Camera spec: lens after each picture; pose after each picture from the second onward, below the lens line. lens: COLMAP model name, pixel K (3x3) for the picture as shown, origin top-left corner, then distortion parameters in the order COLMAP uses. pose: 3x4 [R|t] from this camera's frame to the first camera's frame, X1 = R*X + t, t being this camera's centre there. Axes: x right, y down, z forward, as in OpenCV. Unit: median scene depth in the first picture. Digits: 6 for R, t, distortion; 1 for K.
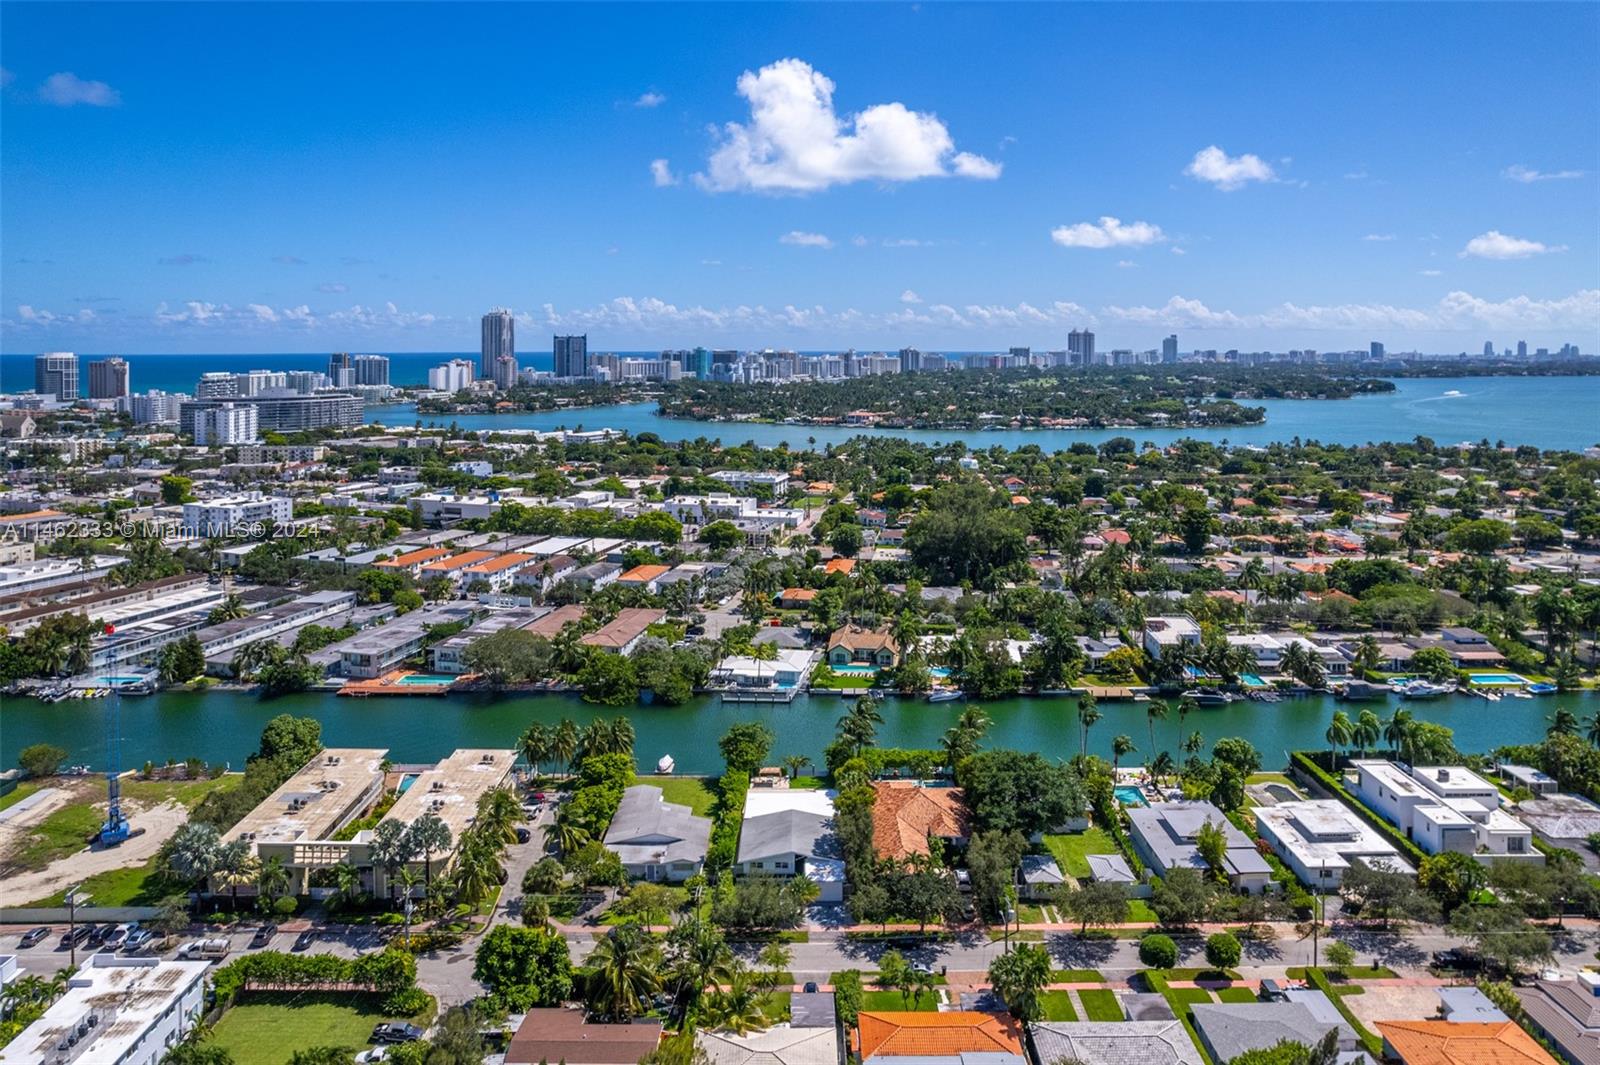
lens RADIAL K [[1097.1, 0, 783.3], [0, 1097.1, 486.7], [0, 0, 1]] dist [-0.056628, 0.037996]
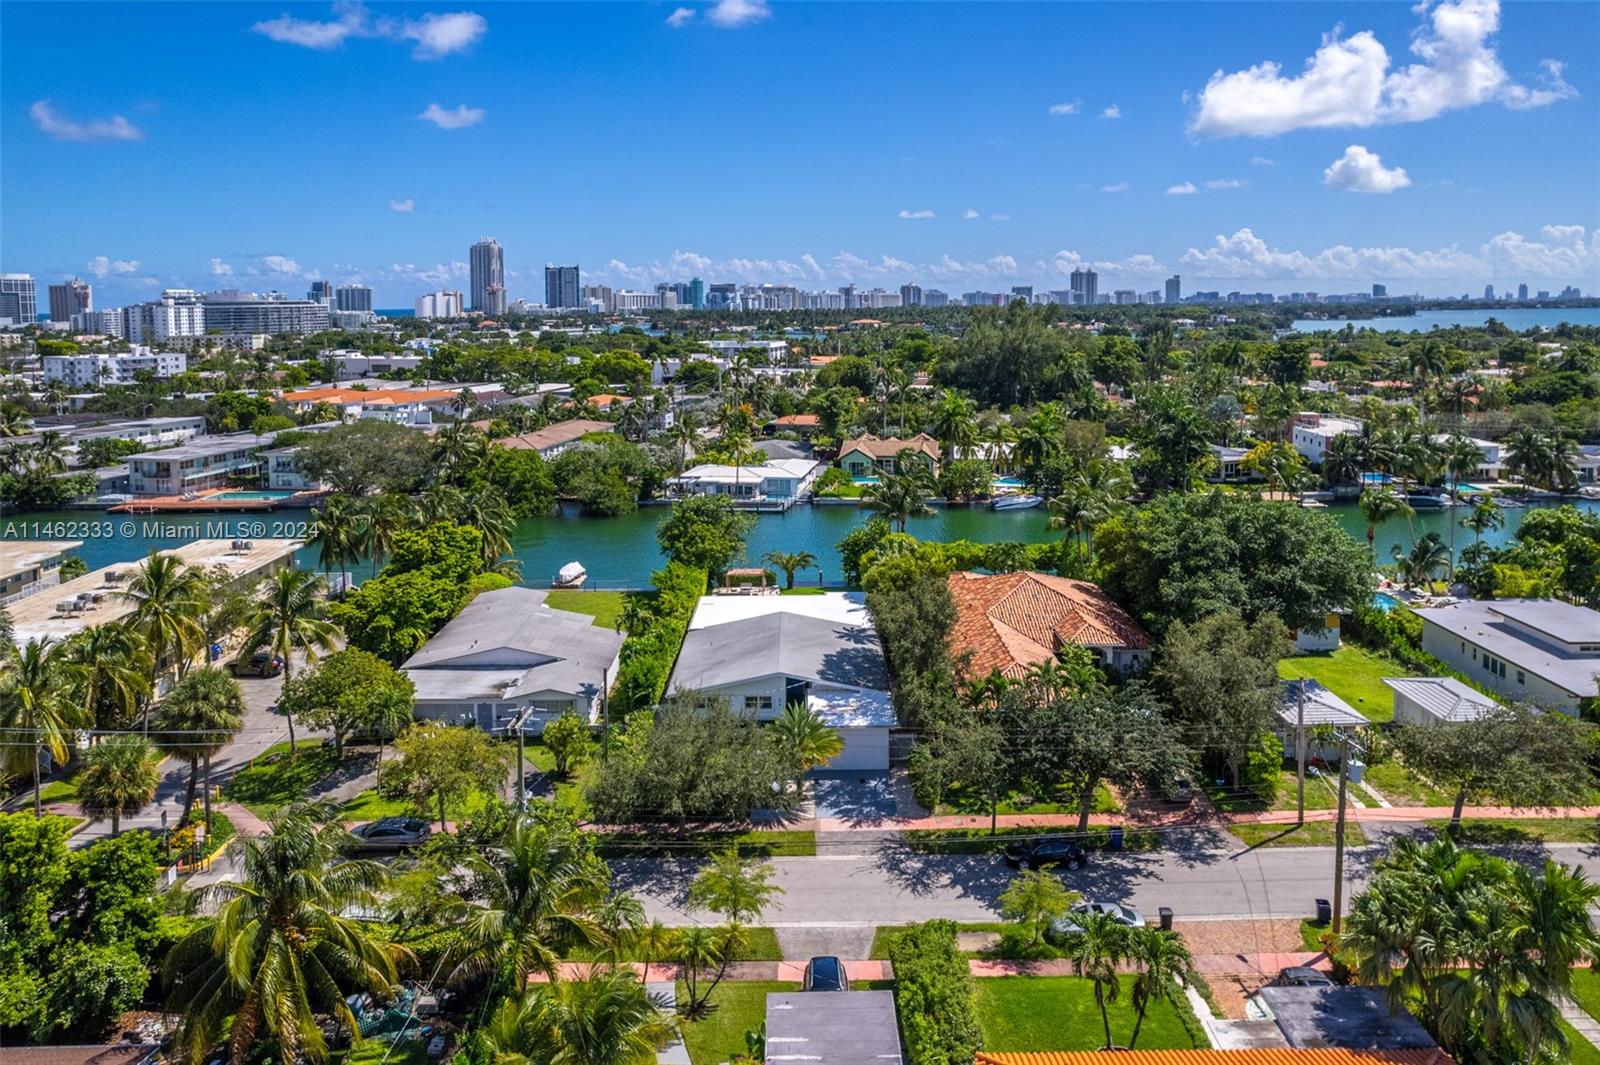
lens RADIAL K [[1097.1, 0, 803.6], [0, 1097.1, 527.9], [0, 0, 1]] dist [-0.056628, 0.037996]
pose [[0.999825, -0.002570, 0.018522, 0.009209], [0.000892, 0.995940, 0.090011, 0.212895], [-0.018679, -0.089978, 0.995769, 0.492813]]
